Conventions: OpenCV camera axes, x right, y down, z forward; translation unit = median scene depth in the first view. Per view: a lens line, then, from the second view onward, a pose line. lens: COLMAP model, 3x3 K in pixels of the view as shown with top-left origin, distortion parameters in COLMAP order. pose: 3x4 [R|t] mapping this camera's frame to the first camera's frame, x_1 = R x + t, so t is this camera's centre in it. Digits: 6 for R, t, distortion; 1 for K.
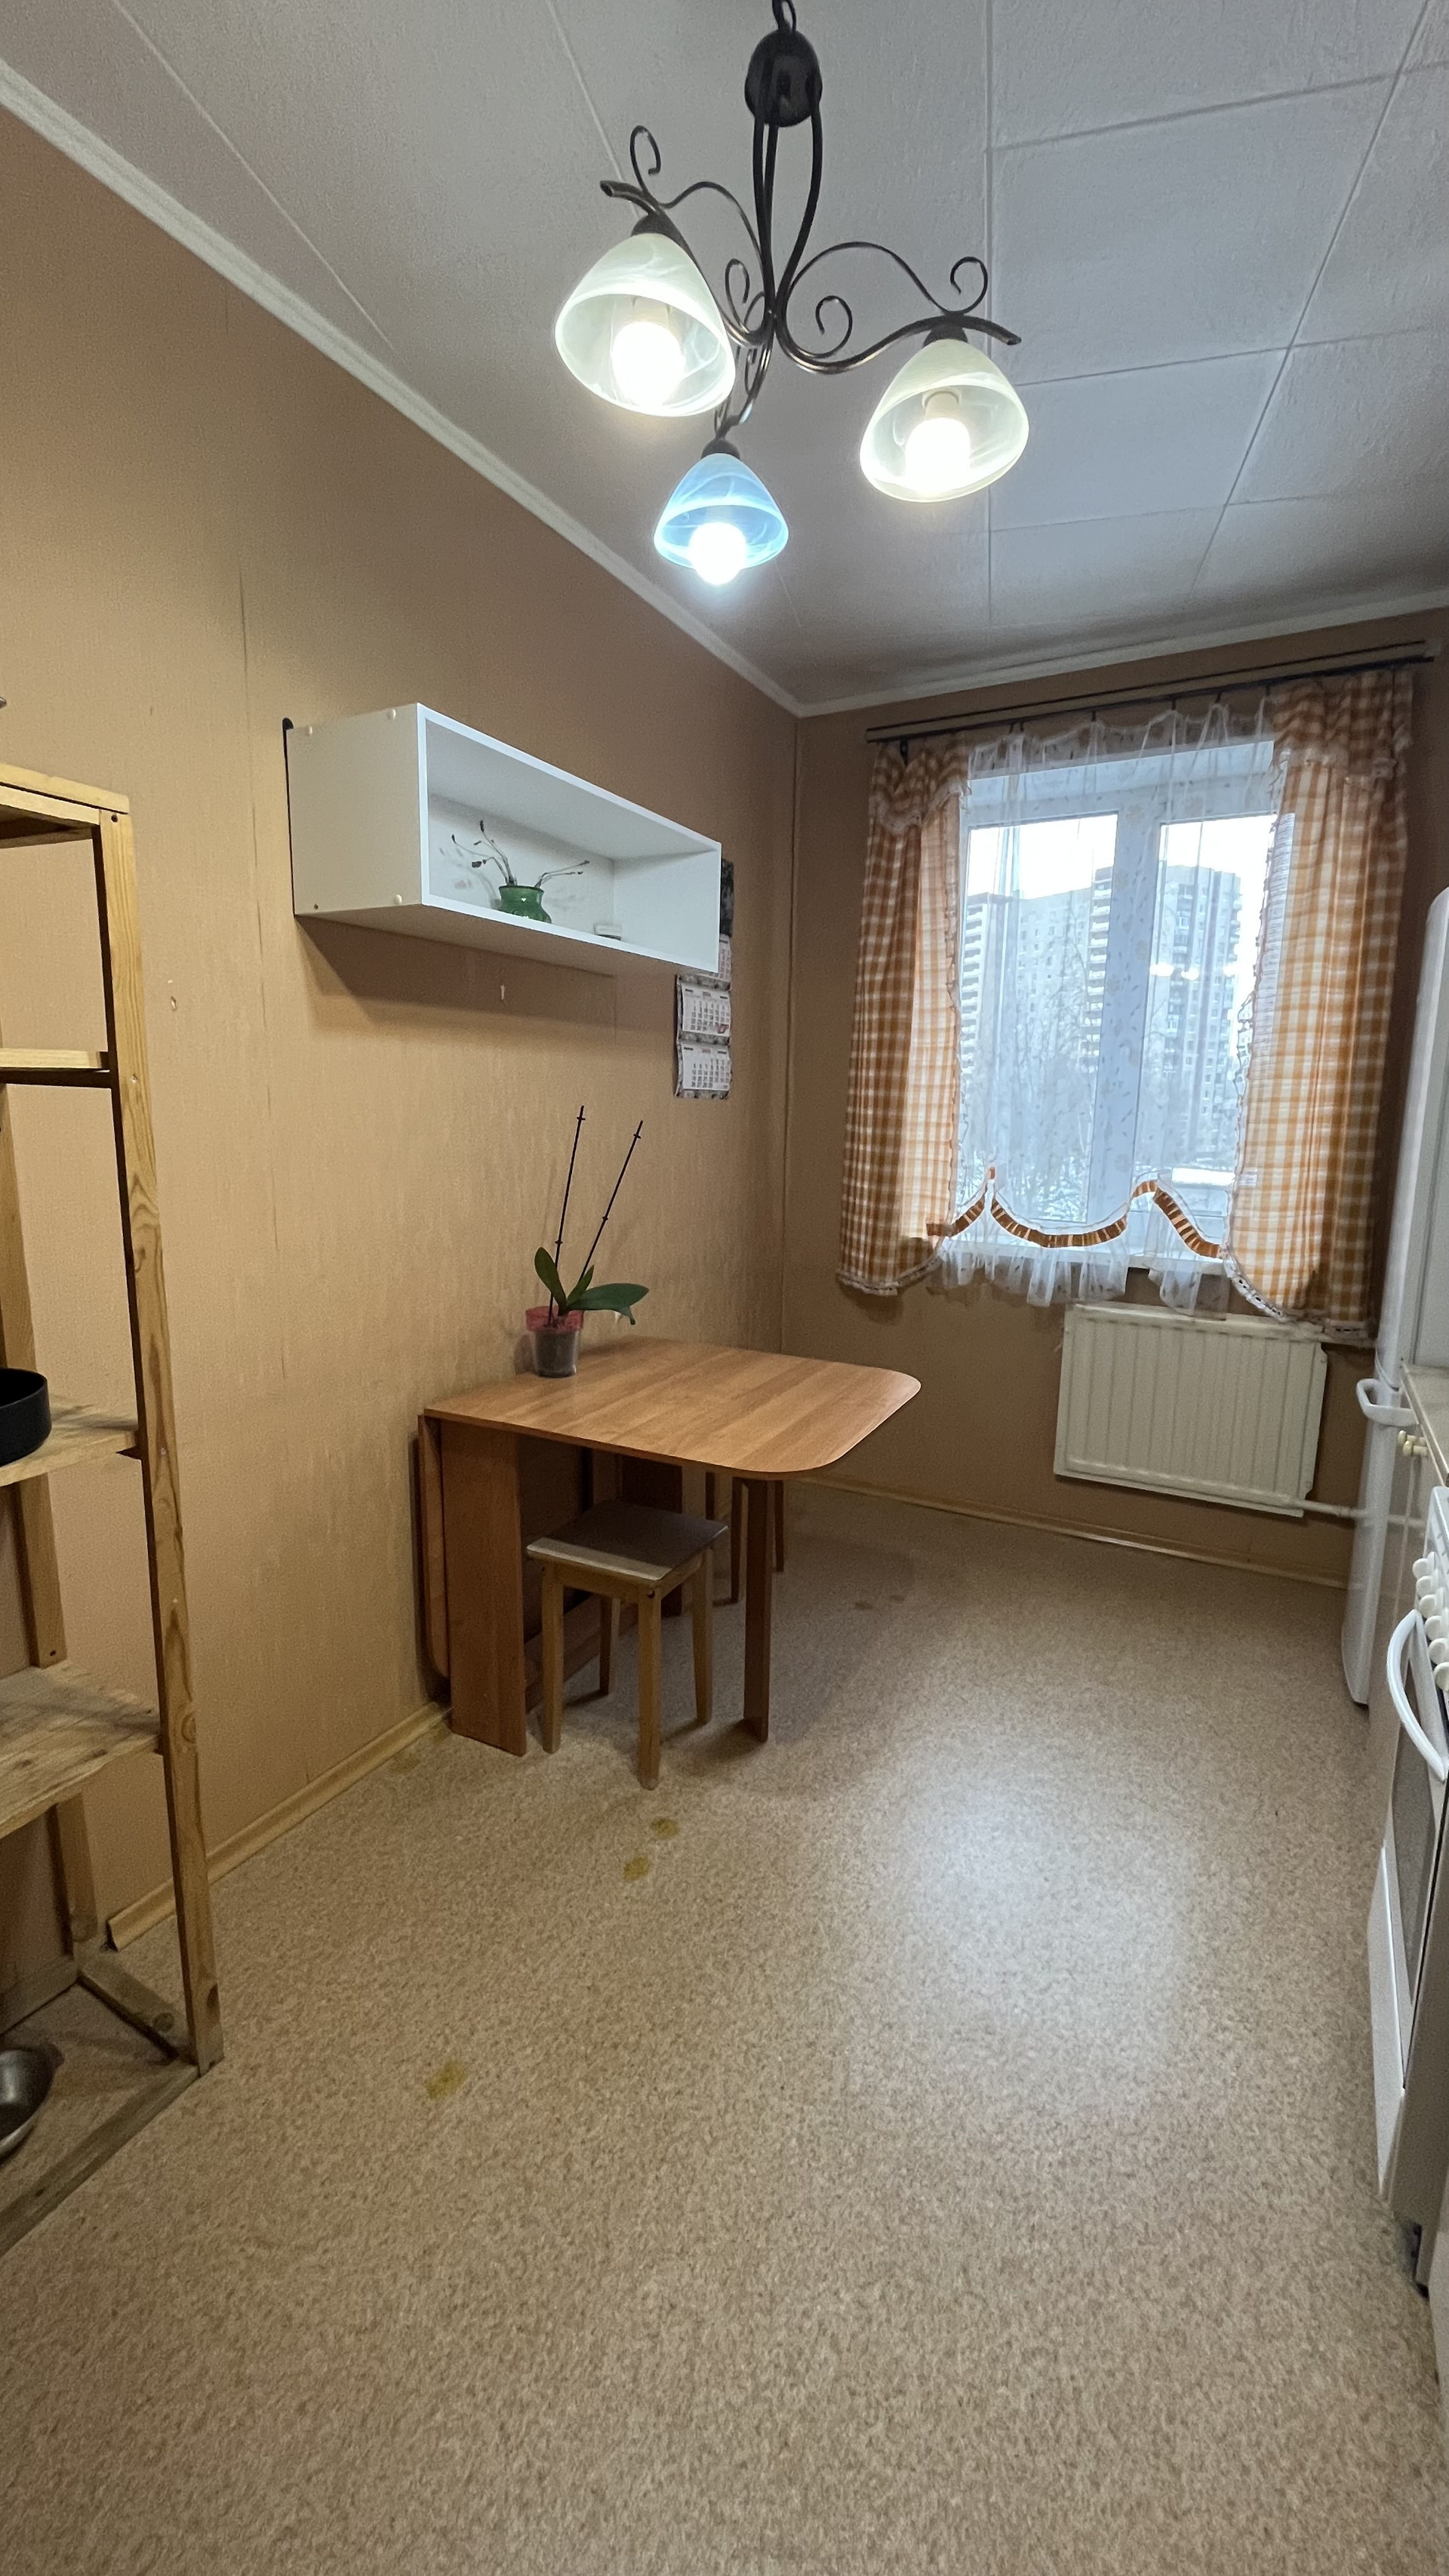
lens RADIAL K [[1038.5, 0, 722.3], [0, 1038.5, 1280.6], [0, 0, 1]] dist [-0.003183, -0.000589]
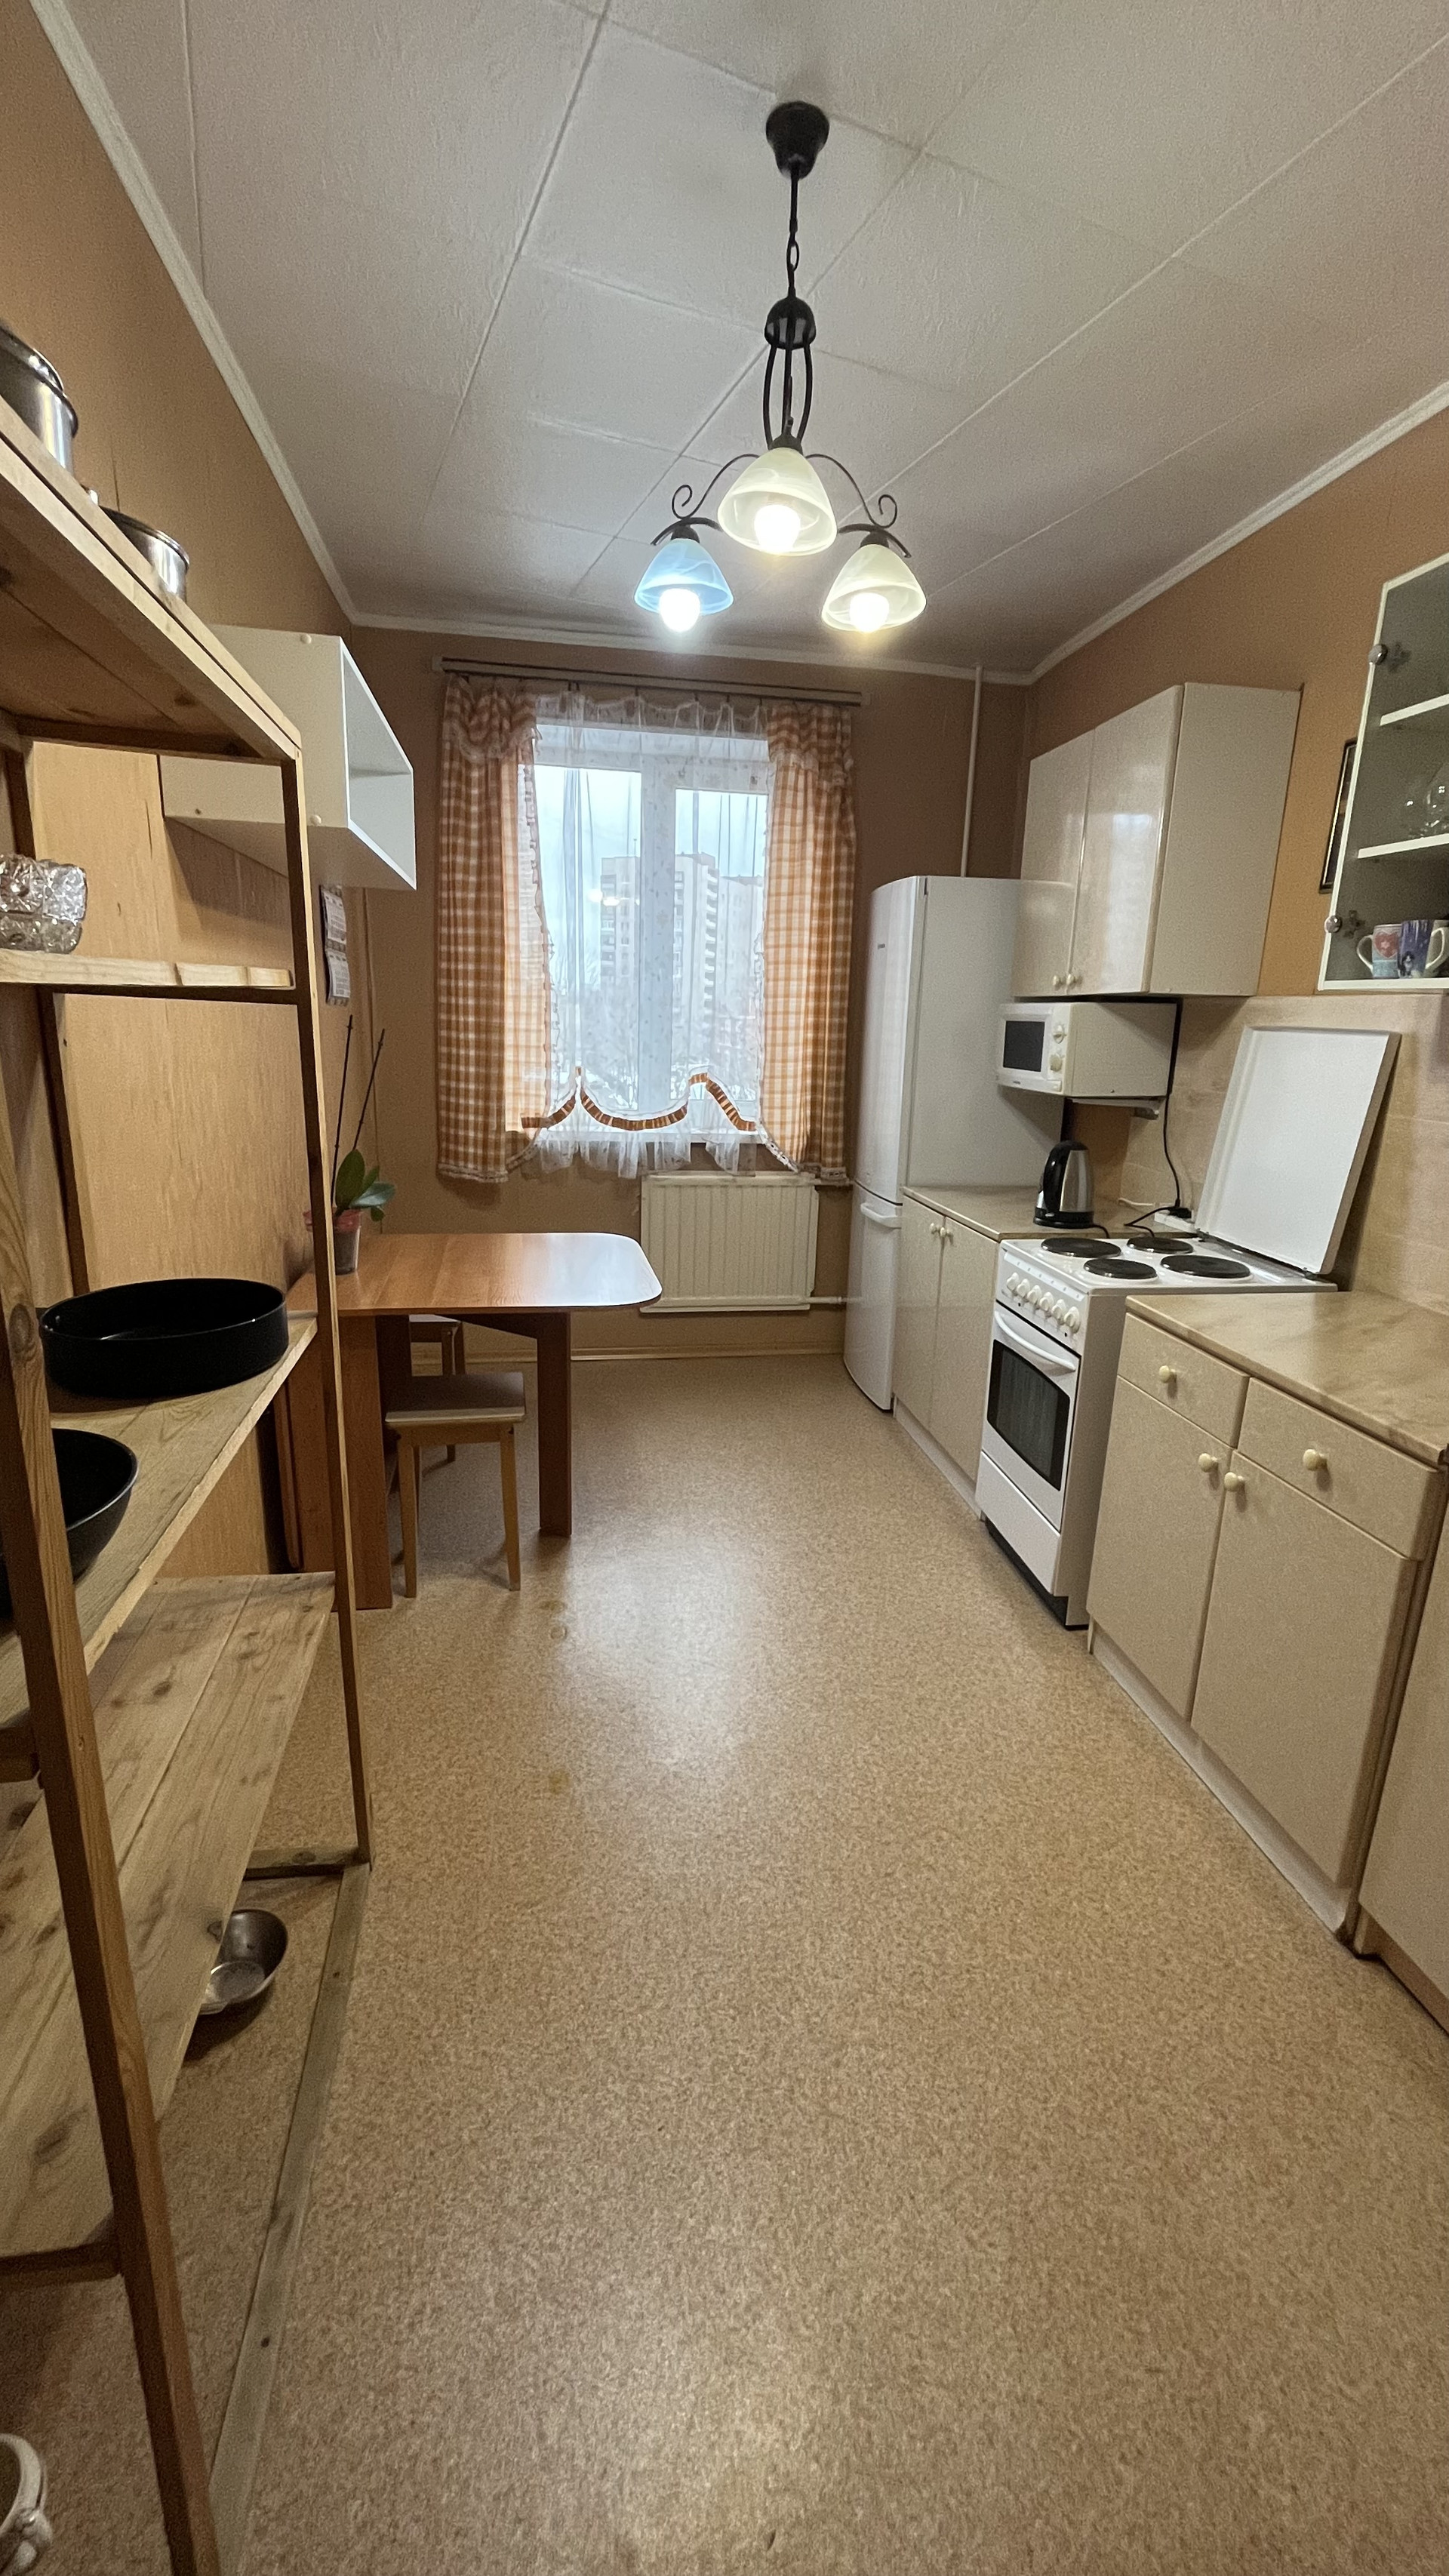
lens RADIAL K [[1037.3, 0, 715.7], [0, 1037.3, 1284.3], [0, 0, 1]] dist [-0.002114, -0.000342]
pose [[0.792732, -0.145438, 0.591966, -0.393805], [0.088720, 0.988308, 0.124004, 0.004540], [-0.603079, -0.045783, 0.796367, -0.064546]]
